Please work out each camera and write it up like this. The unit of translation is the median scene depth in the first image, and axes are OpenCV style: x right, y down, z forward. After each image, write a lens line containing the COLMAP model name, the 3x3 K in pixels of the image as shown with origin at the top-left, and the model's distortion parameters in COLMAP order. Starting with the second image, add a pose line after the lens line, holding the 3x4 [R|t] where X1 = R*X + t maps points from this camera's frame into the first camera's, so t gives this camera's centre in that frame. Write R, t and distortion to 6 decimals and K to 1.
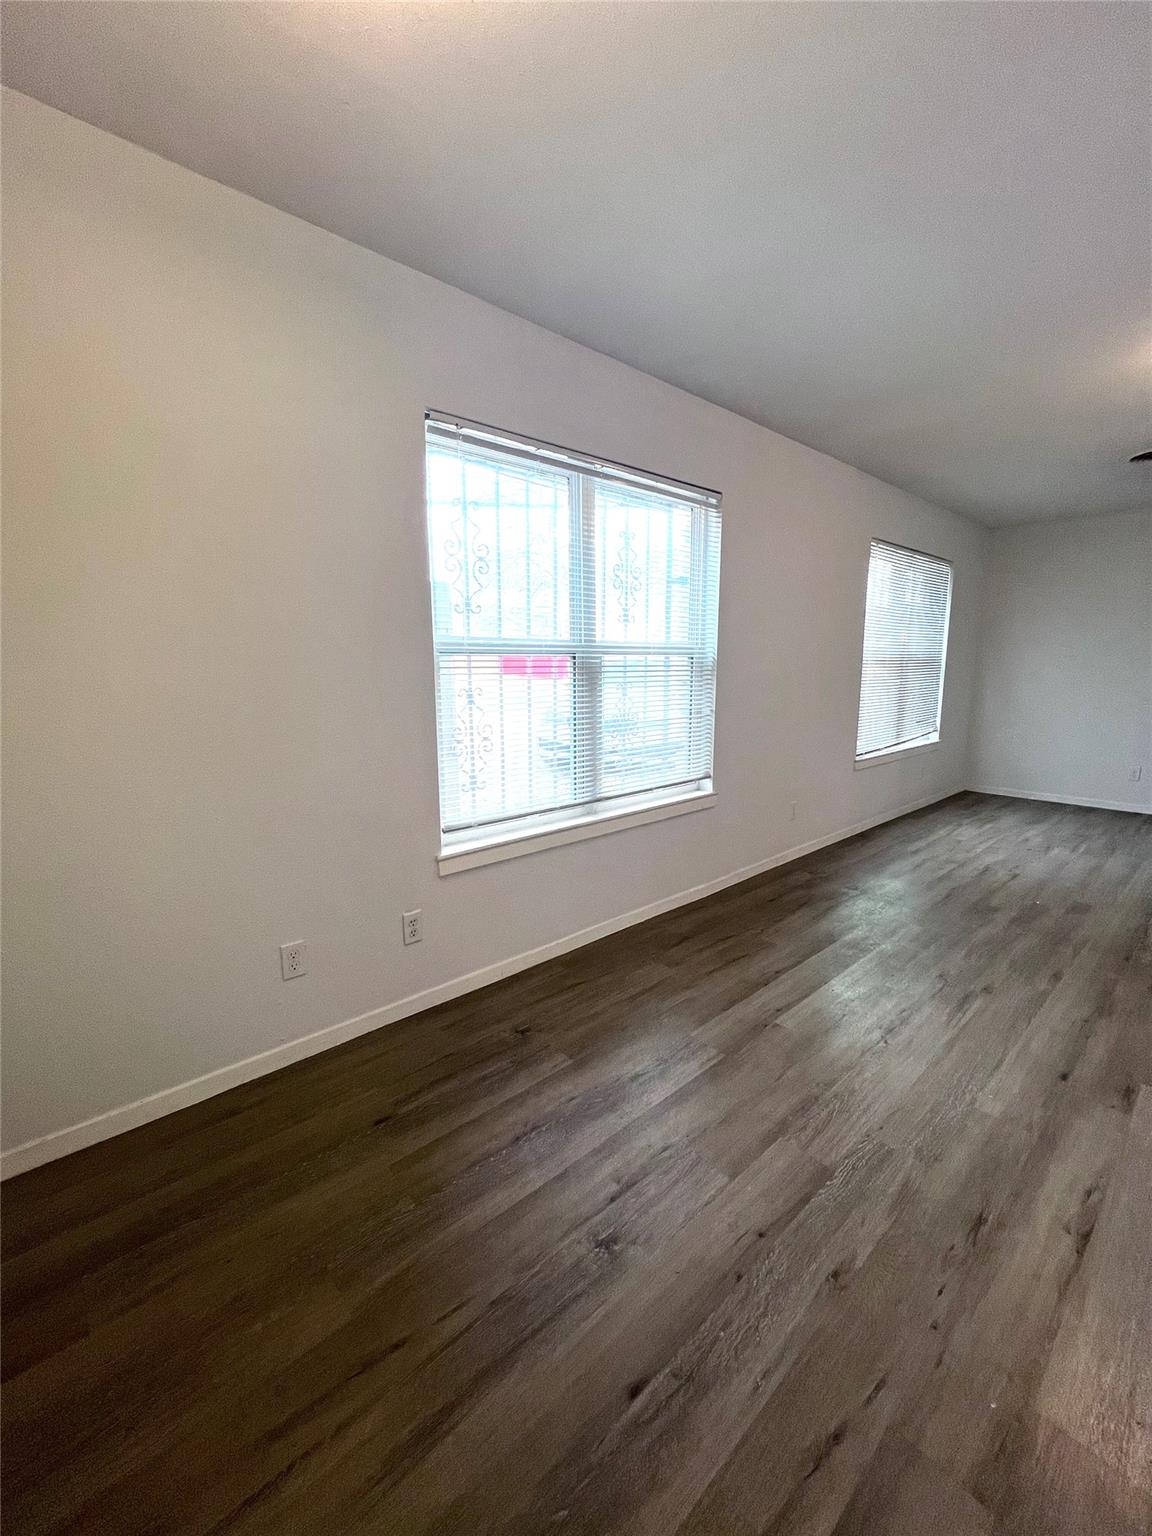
lens RADIAL K [[614.9, 0, 563.9], [0, 614.9, 777.5], [0, 0, 1]] dist [-0.001068, 0.000255]
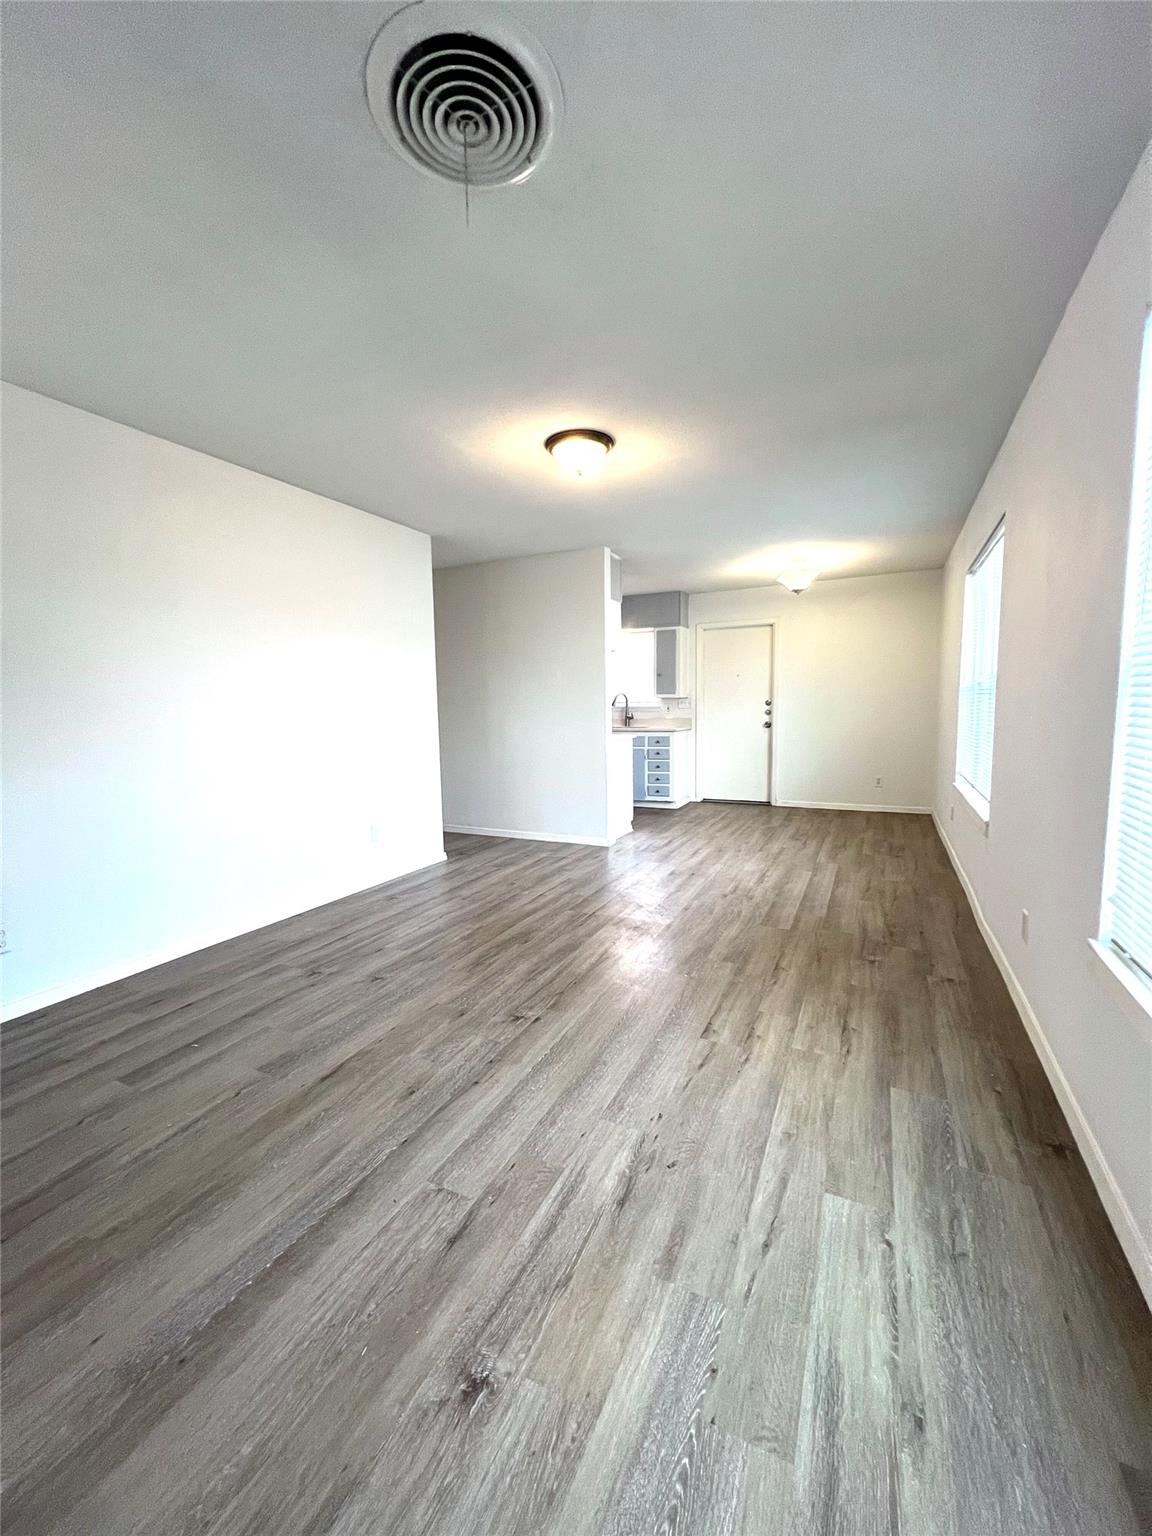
lens RADIAL K [[611.9, 0, 570.0], [0, 611.9, 767.9], [0, 0, 1]] dist [-0.002919, -0.000061]
pose [[-0.923360, 0.041070, -0.381732, 1.273988], [-0.072056, 0.958057, 0.277370, -0.286927], [0.377113, 0.283618, -0.881673, 1.663993]]
